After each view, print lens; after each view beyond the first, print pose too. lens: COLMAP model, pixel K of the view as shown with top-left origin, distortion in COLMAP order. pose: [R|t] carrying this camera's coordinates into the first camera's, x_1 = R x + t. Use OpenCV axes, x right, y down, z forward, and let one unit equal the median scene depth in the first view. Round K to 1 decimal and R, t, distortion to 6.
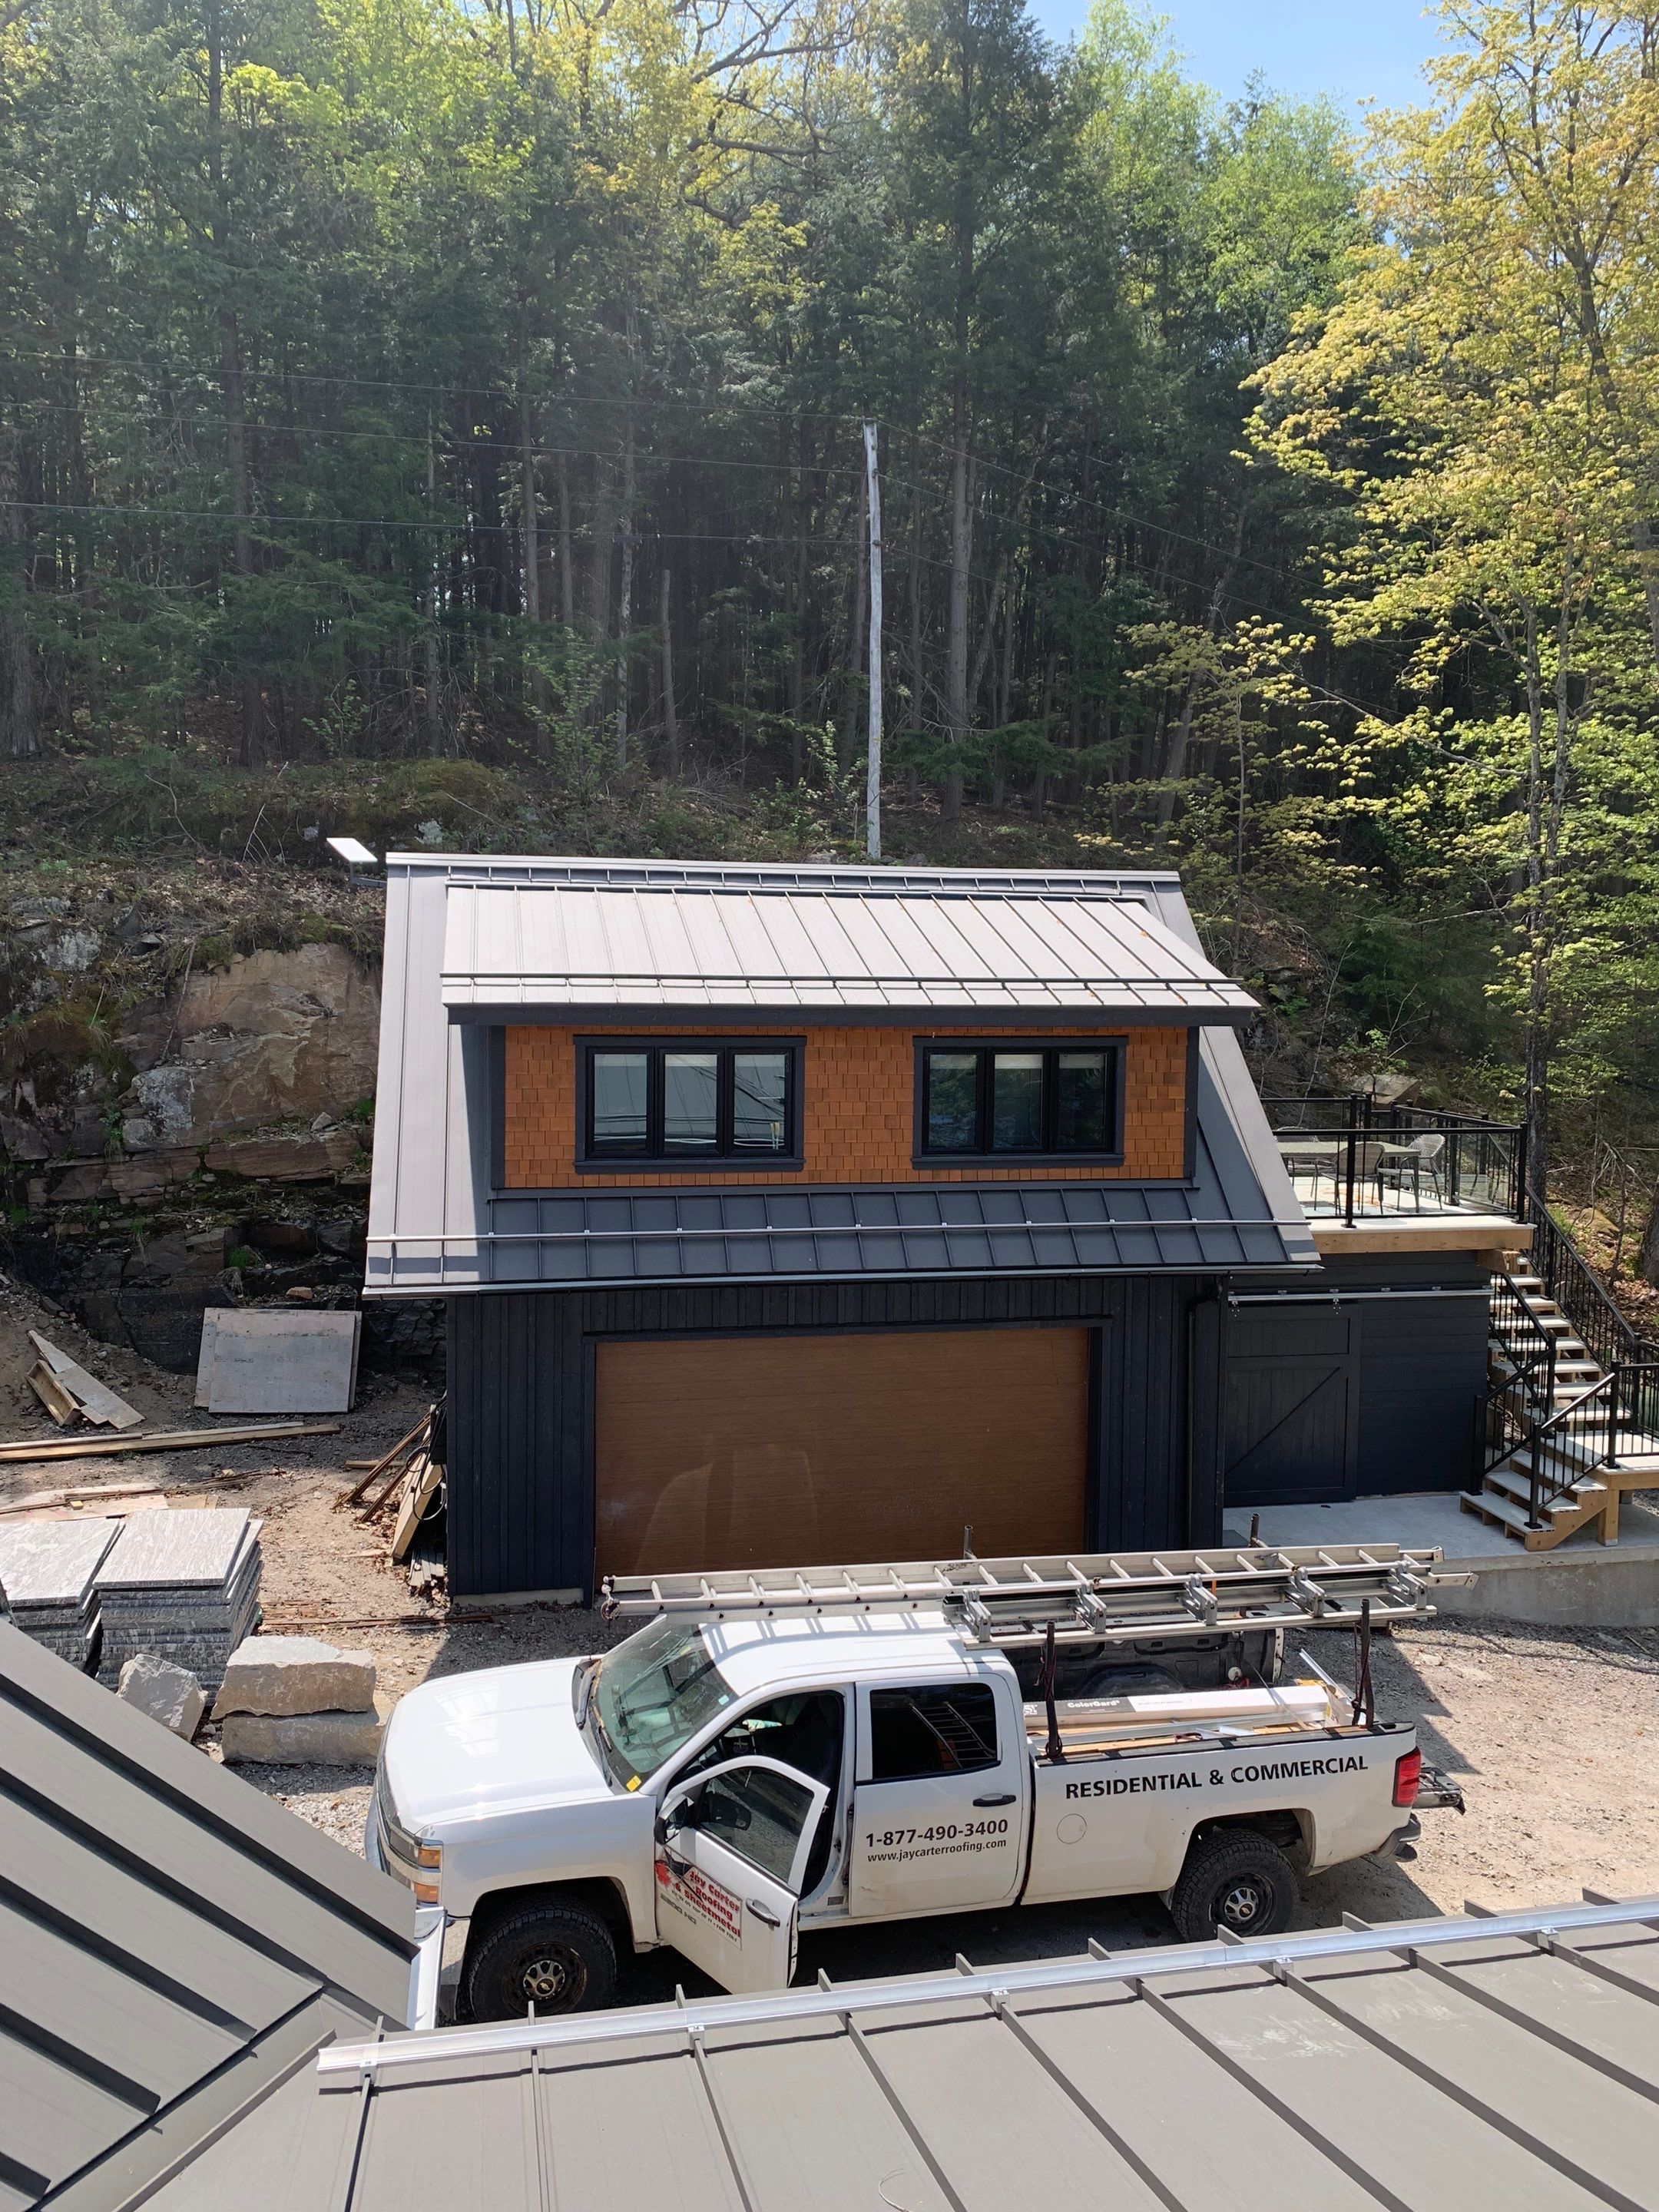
lens RADIAL K [[1623.7, 0, 863.8], [0, 1623.7, 1075.1], [0, 0, 1]] dist [0.024396, 0.000085]
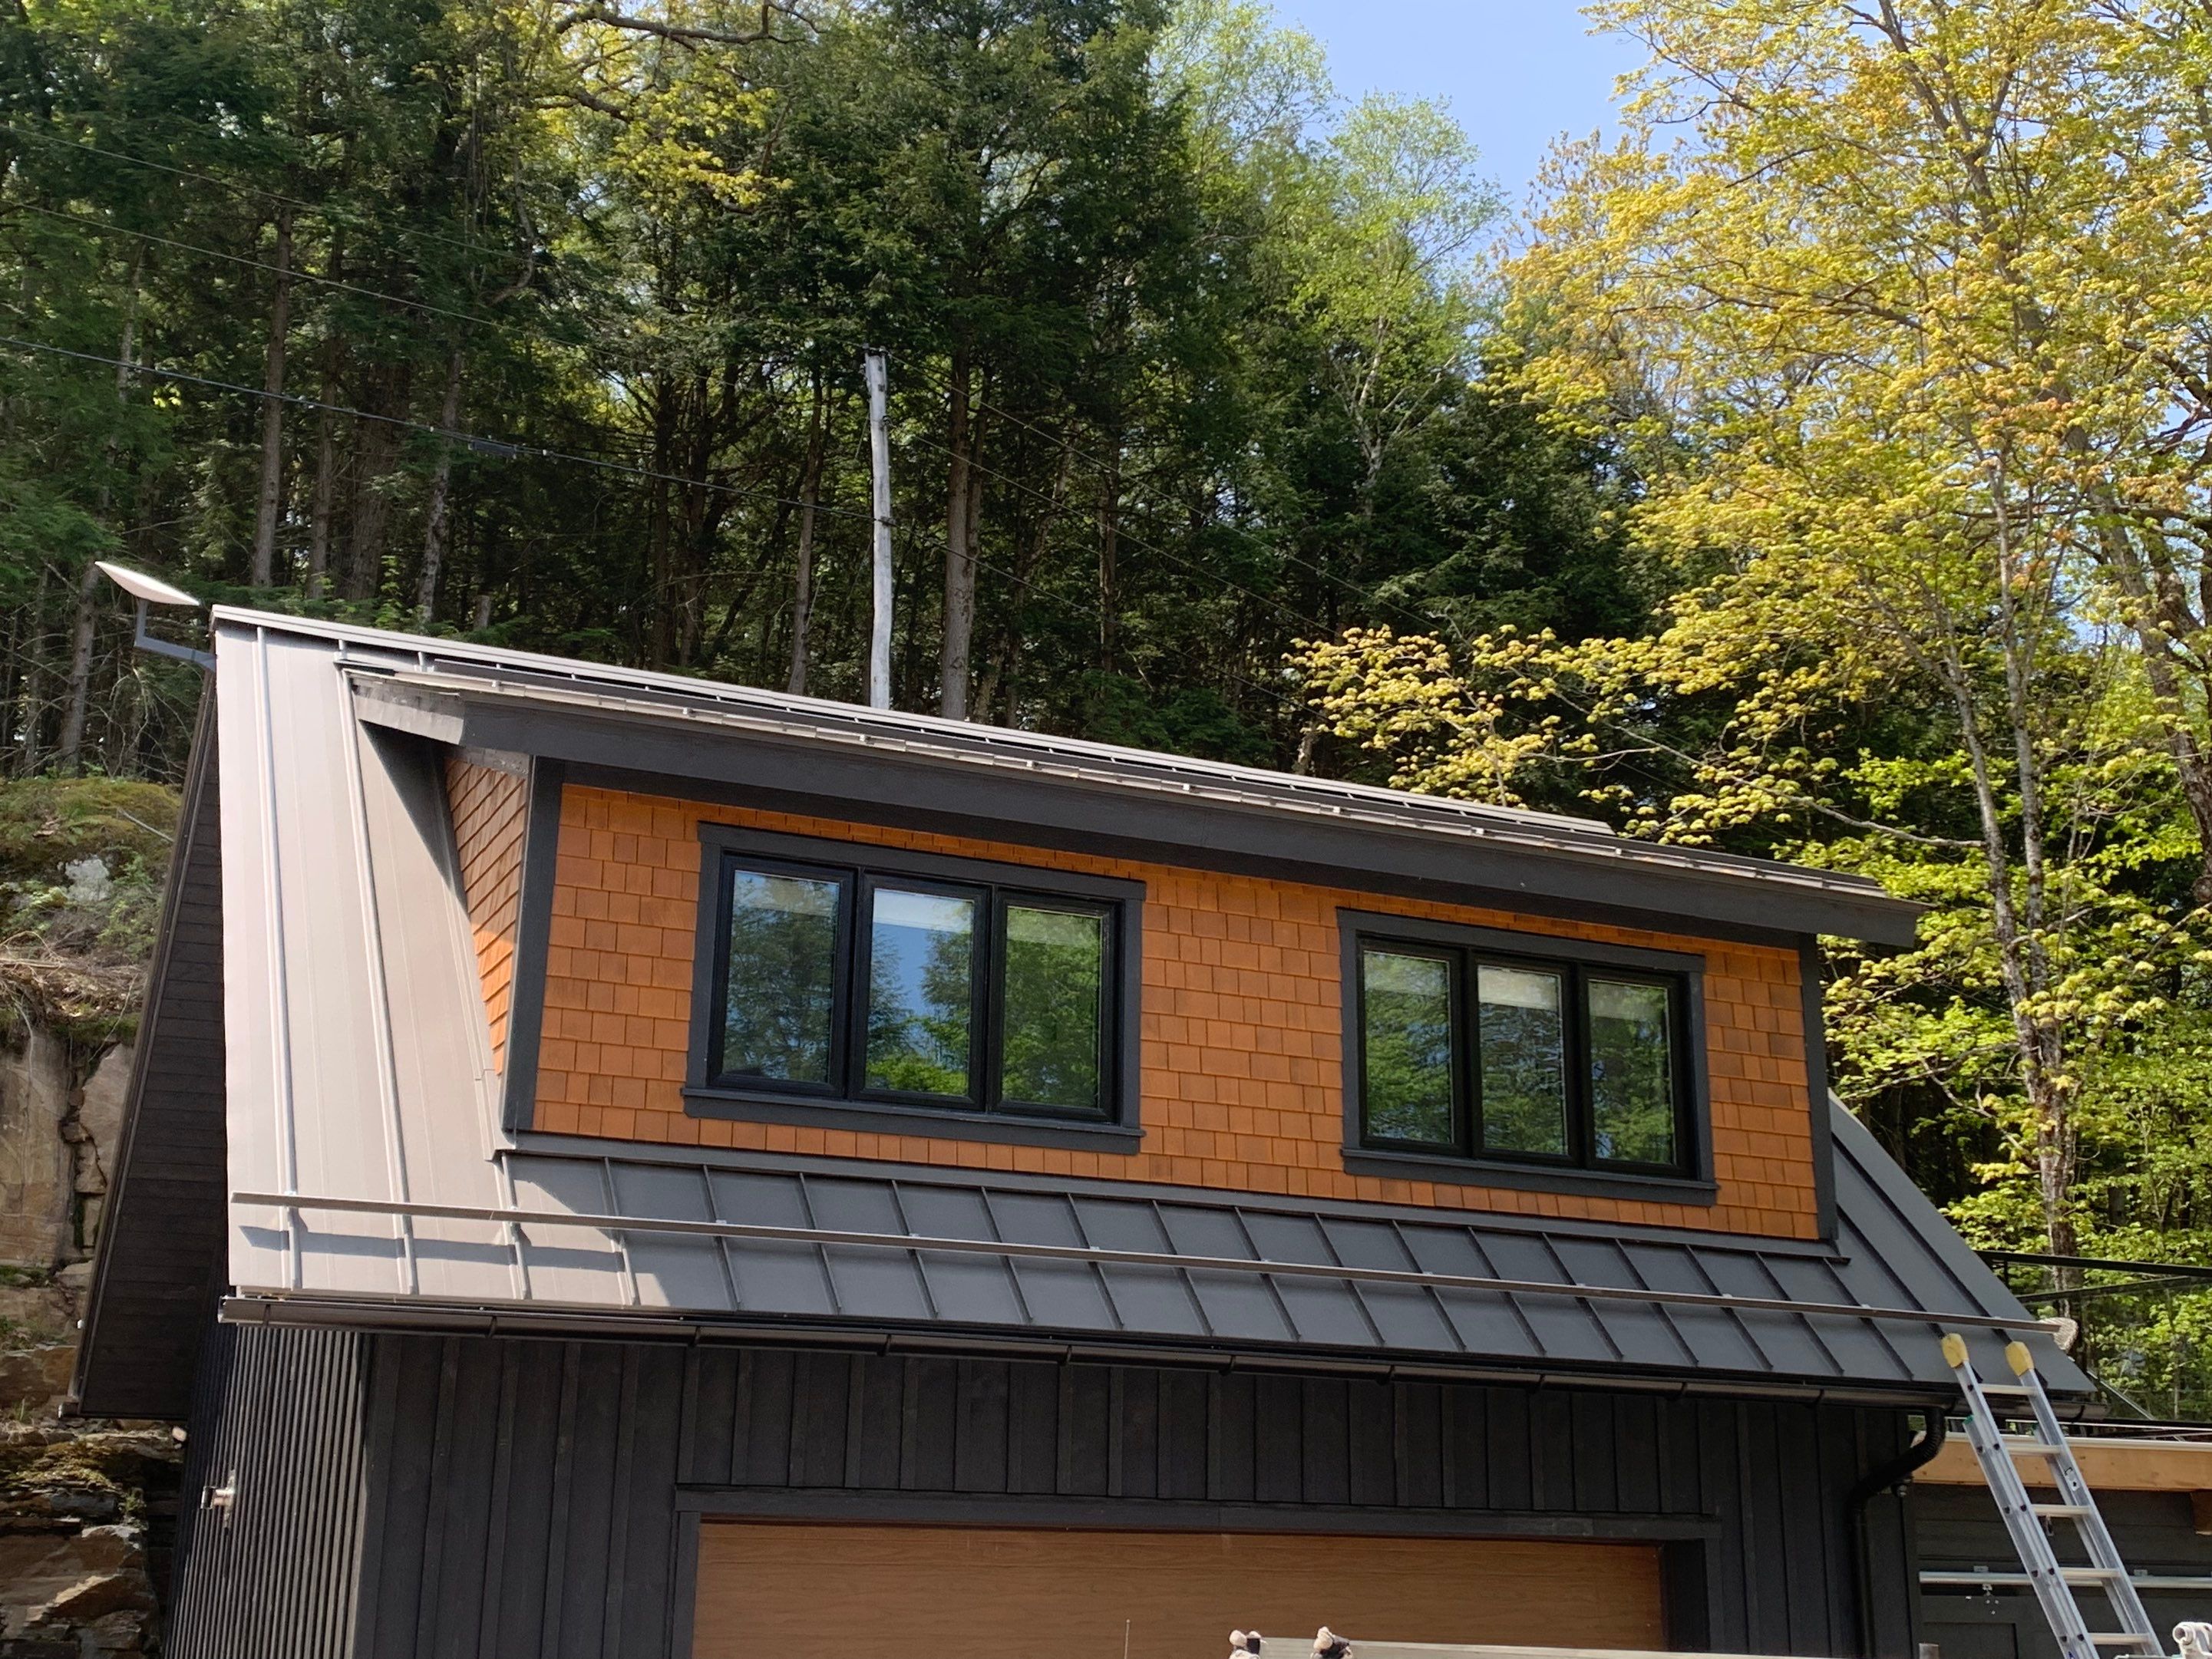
lens RADIAL K [[2484.4, 0, 1106.0], [0, 2484.4, 829.5], [0, 0, 1]] dist [0.114855, -0.317079]
pose [[0.976553, 0.062105, 0.206127, -0.196044], [0.010001, 0.943364, -0.331609, 0.203141], [-0.215047, 0.325895, 0.920623, 0.281208]]
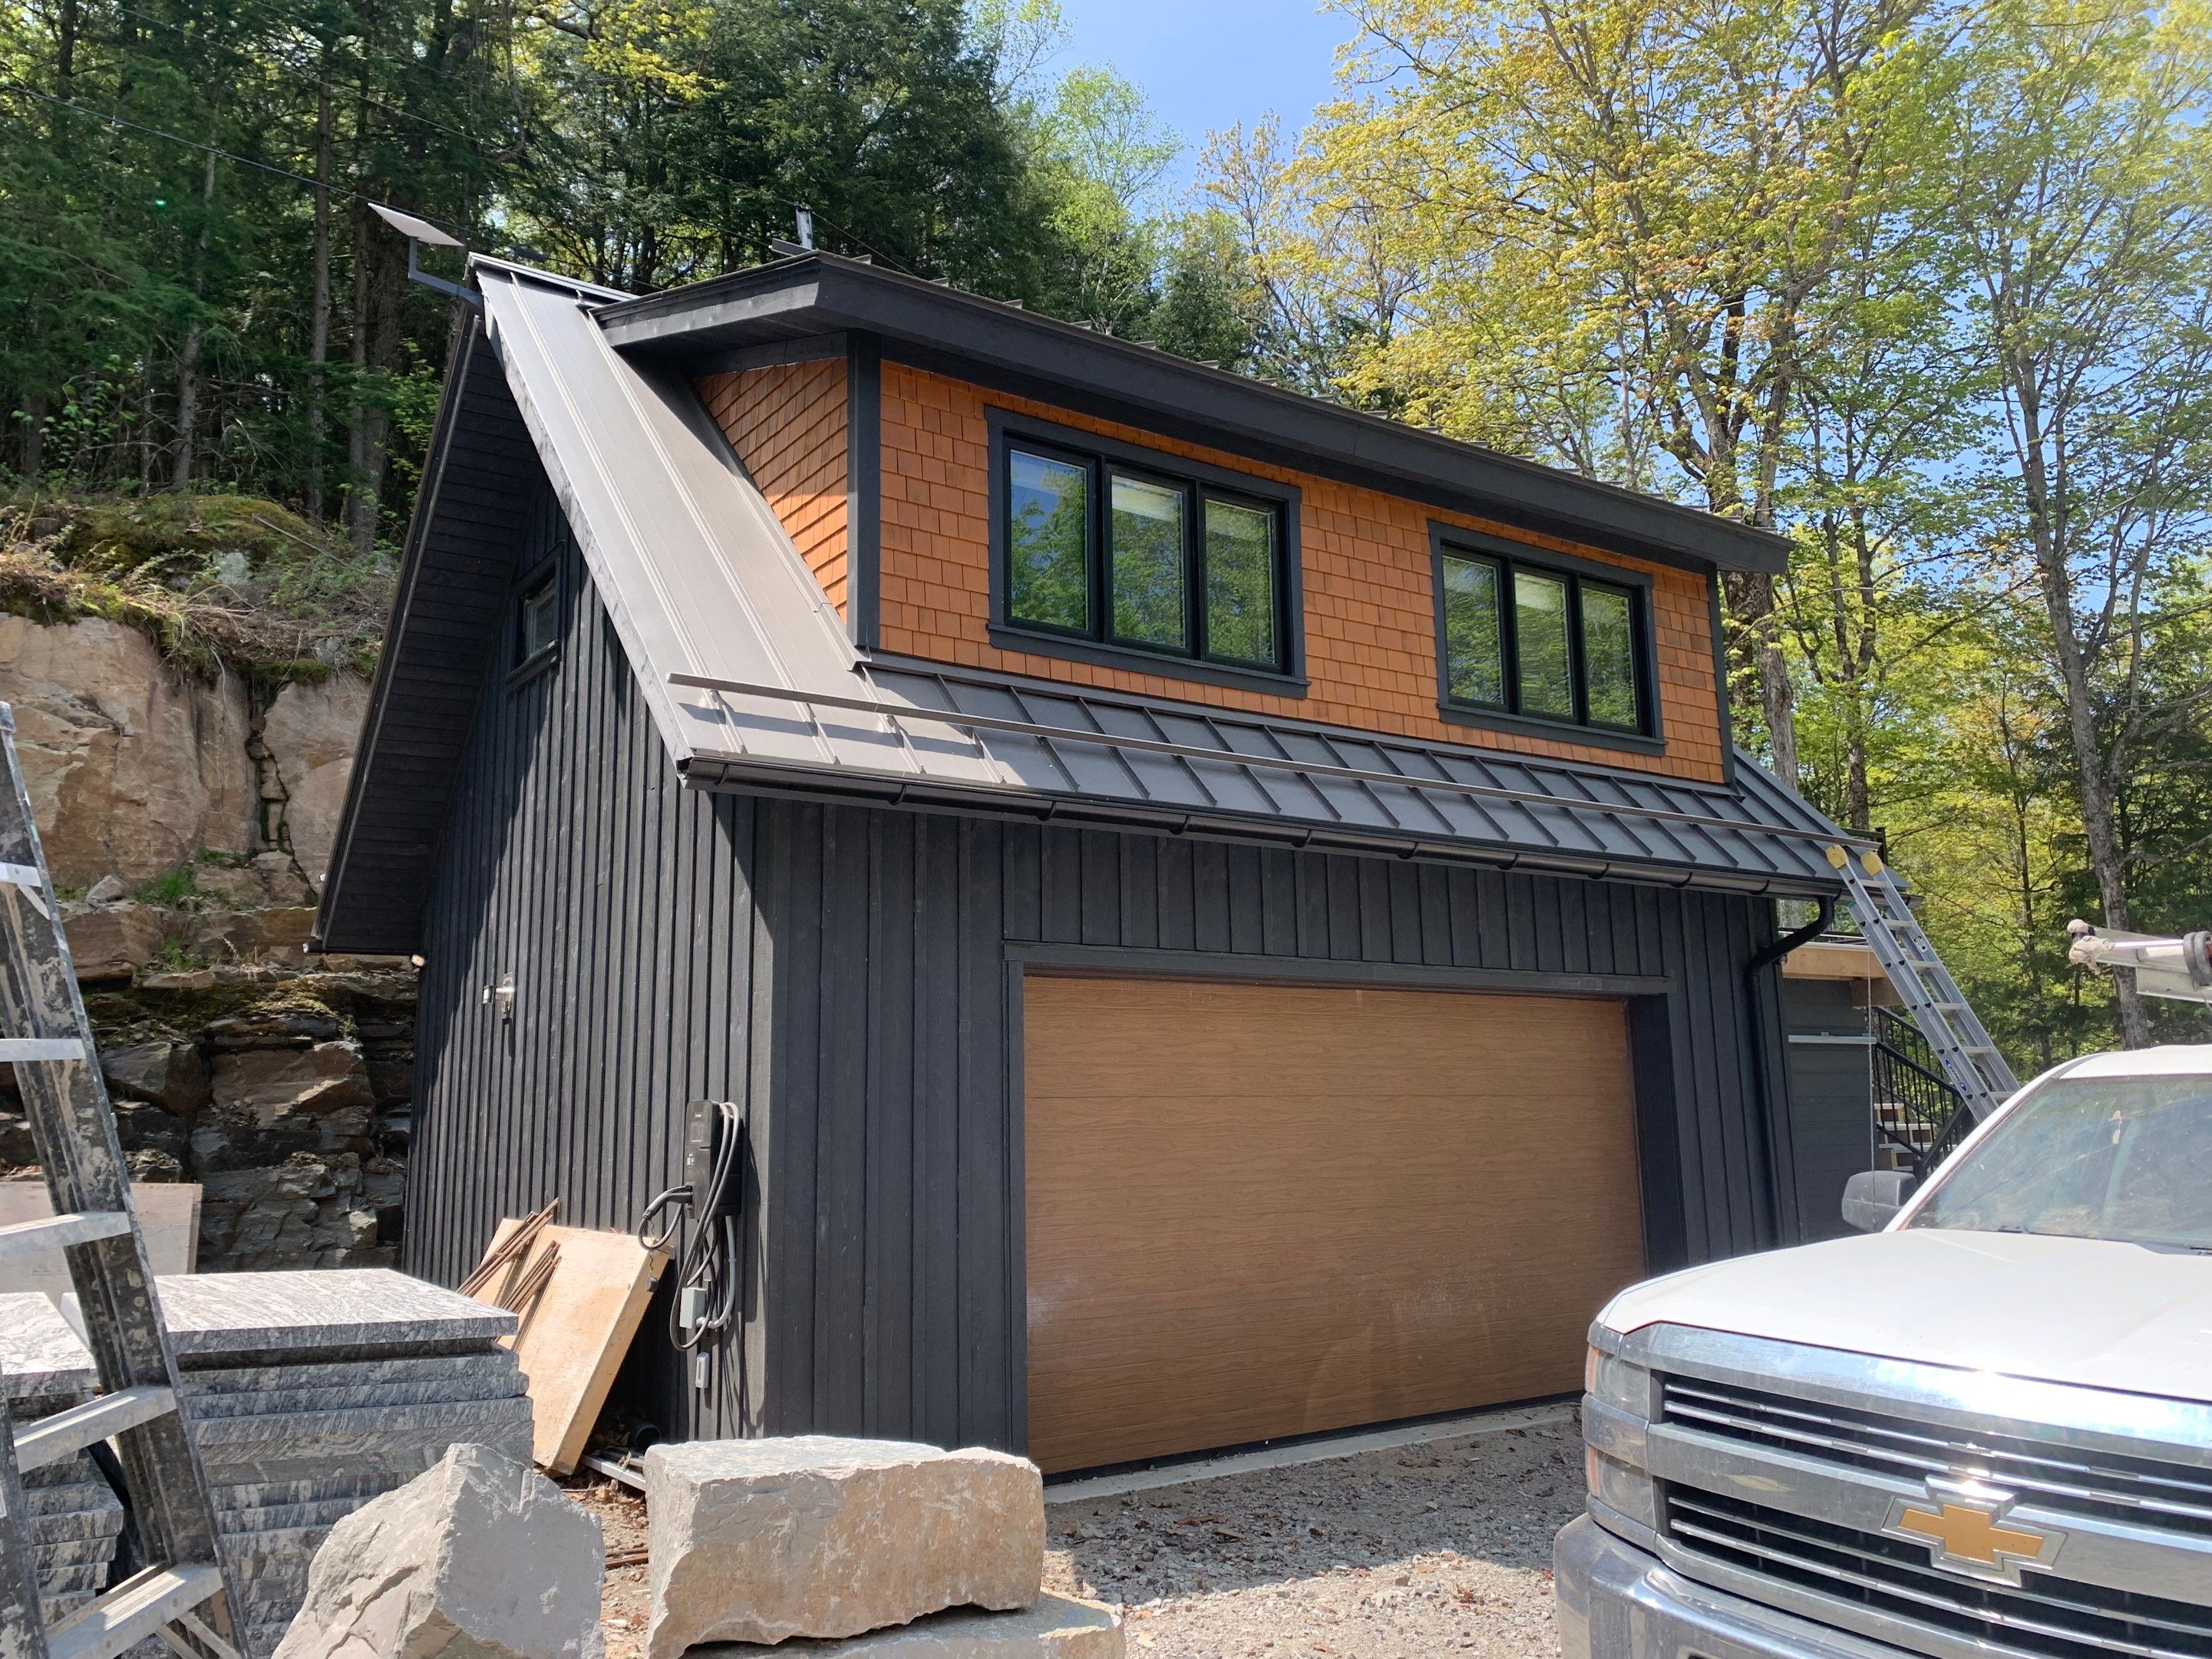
lens RADIAL K [[1631.5, 0, 1102.4], [0, 1631.5, 815.5], [0, 0, 1]] dist [0.021072, -0.005531]
pose [[0.927776, 0.037053, 0.371293, -0.318932], [0.050081, 0.973689, -0.222310, 0.222880], [-0.369761, 0.224848, 0.901510, 0.468384]]
